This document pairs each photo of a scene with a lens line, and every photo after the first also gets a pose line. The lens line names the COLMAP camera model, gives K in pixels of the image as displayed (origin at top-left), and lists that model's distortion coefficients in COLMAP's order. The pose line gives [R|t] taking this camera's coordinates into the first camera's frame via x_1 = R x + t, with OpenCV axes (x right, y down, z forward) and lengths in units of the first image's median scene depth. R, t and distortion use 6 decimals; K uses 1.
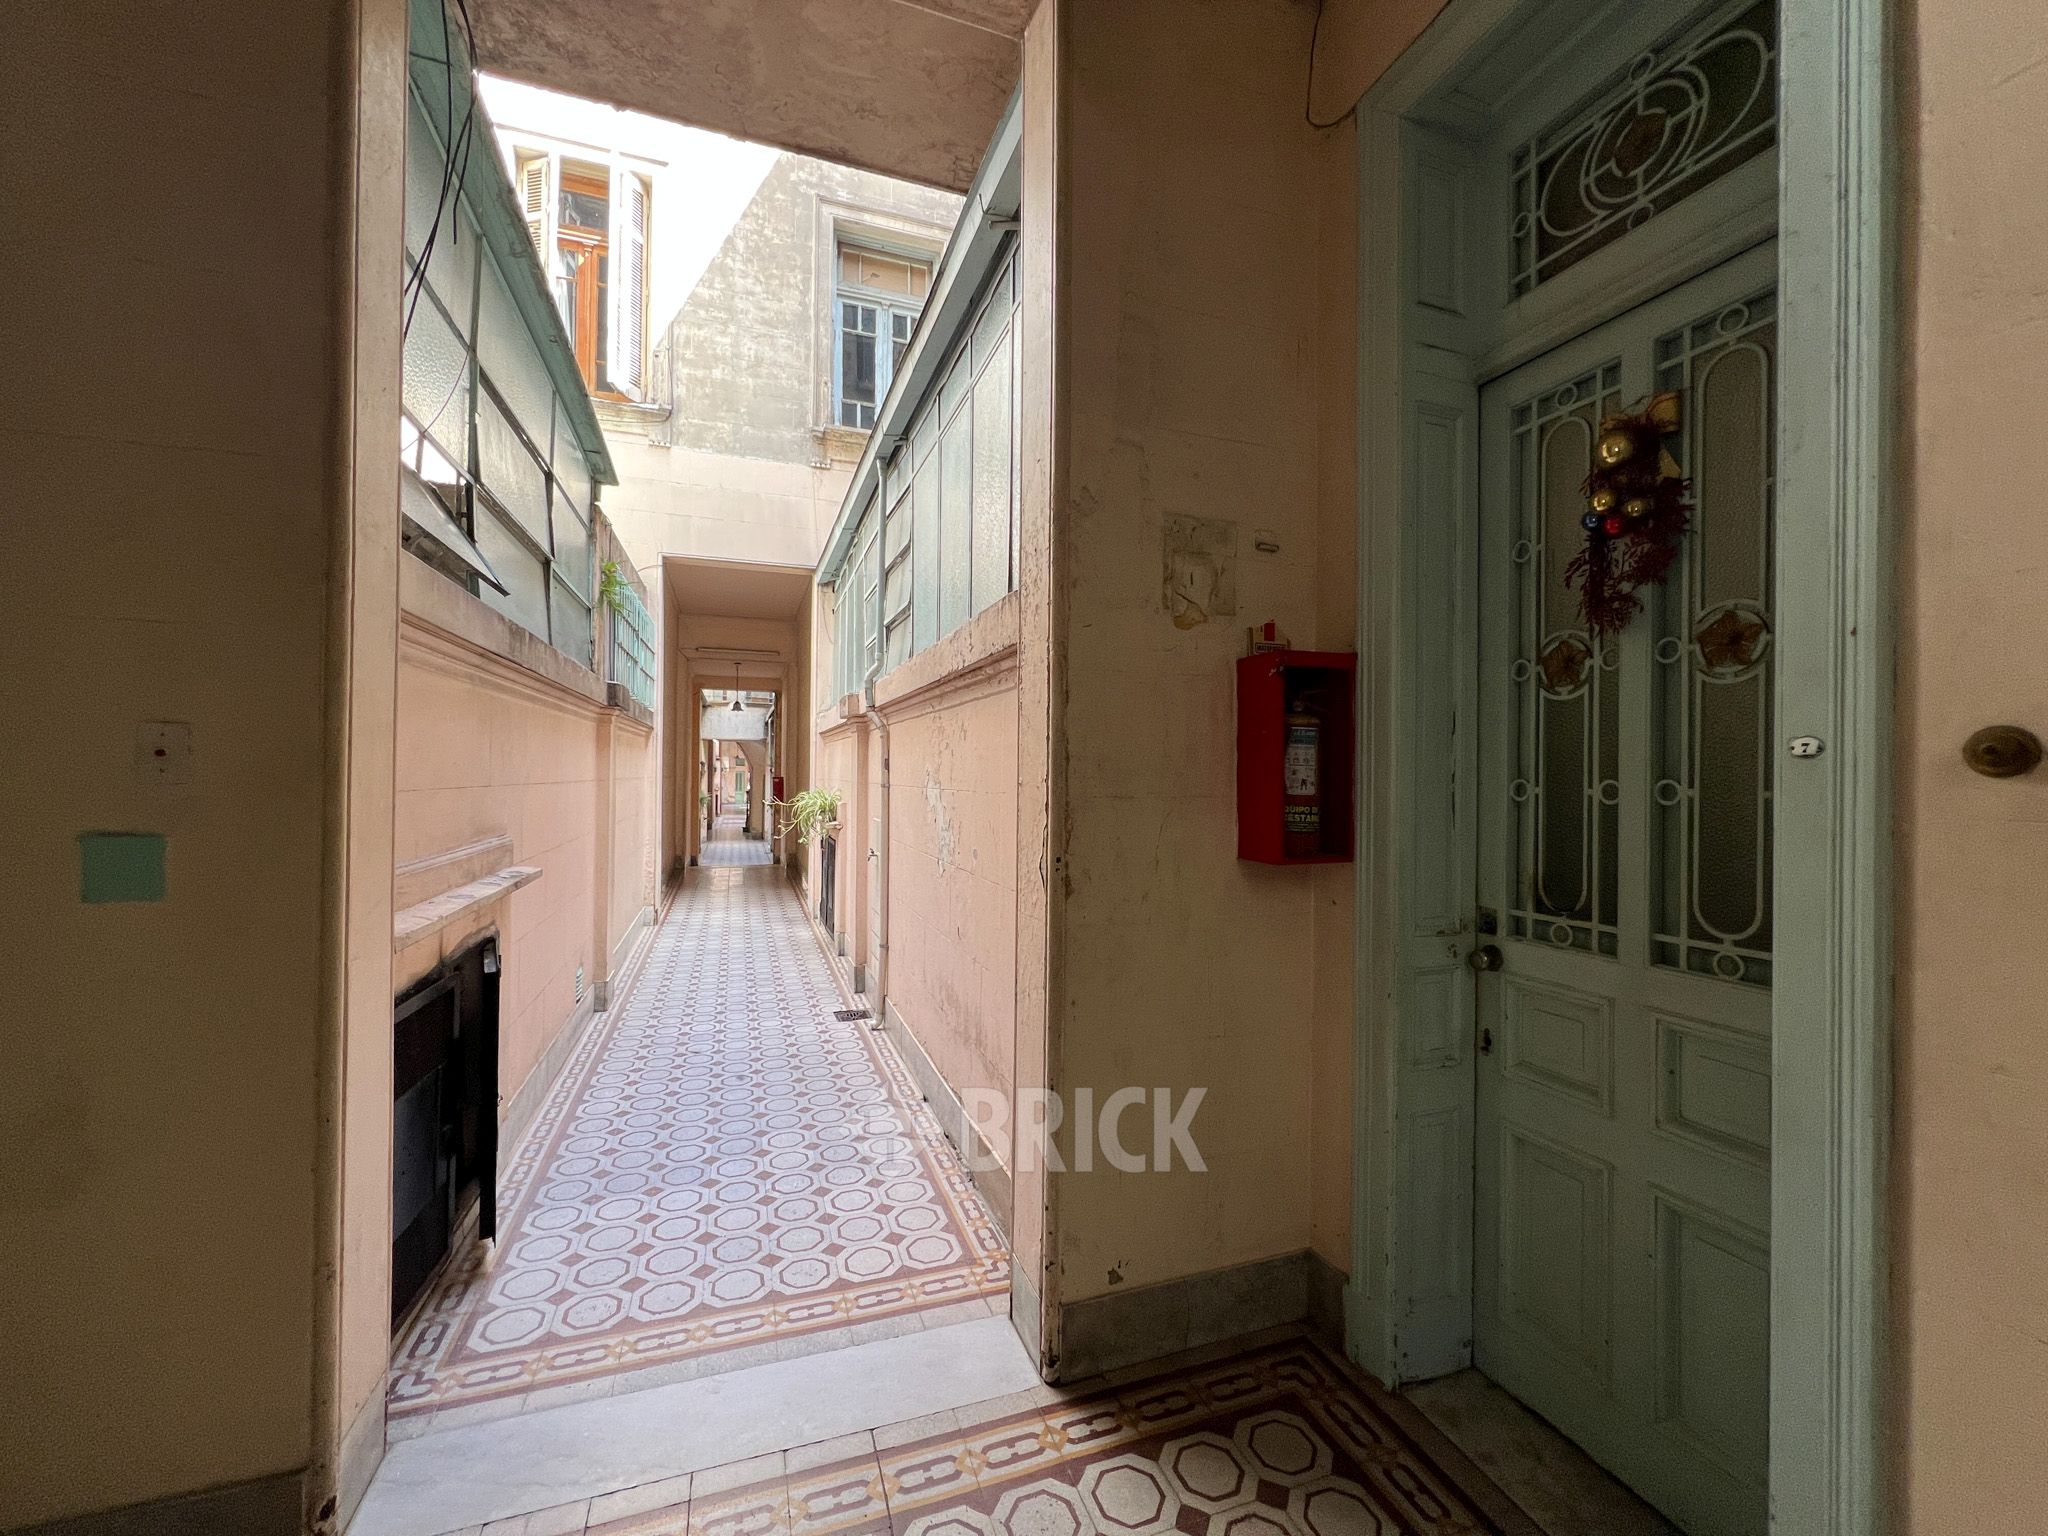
lens RADIAL K [[820.5, 0, 1040.5], [0, 820.5, 773.7], [0, 0, 1]] dist [-0.000773, 0.000383]
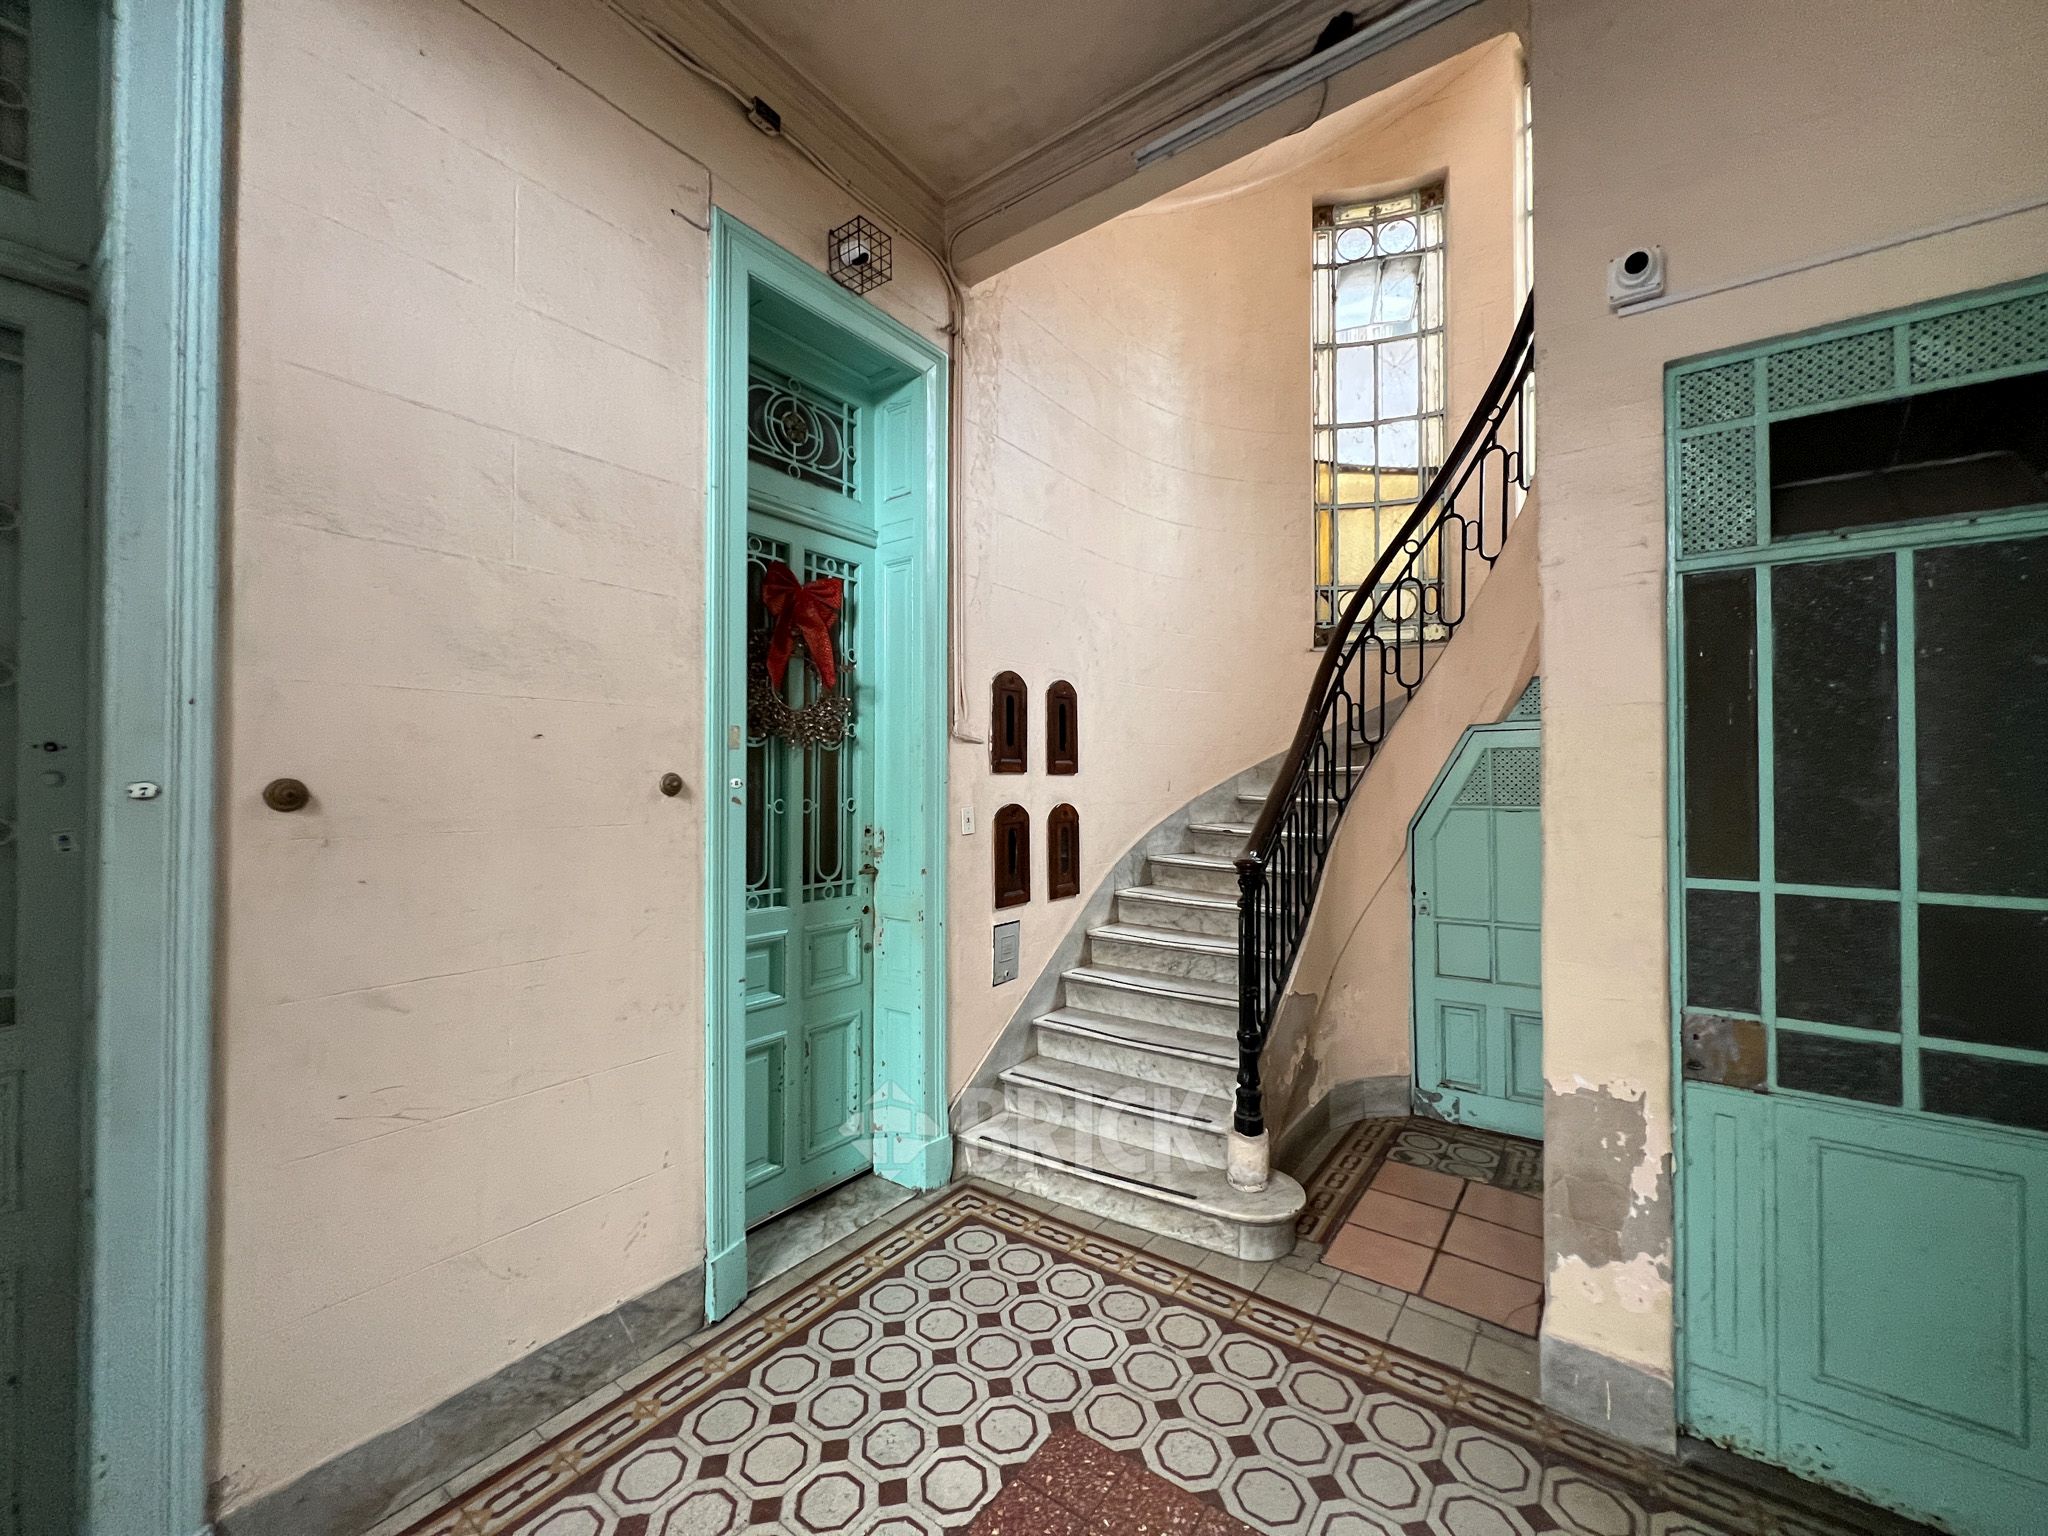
lens RADIAL K [[812.7, 0, 1020.2], [0, 812.7, 776.6], [0, 0, 1]] dist [-0.005459, 0.000501]
pose [[-0.535152, 0.001004, 0.844755, -0.962906], [-0.008799, 0.999938, -0.006763, -0.031679], [-0.844710, -0.011052, -0.535110, 1.509740]]
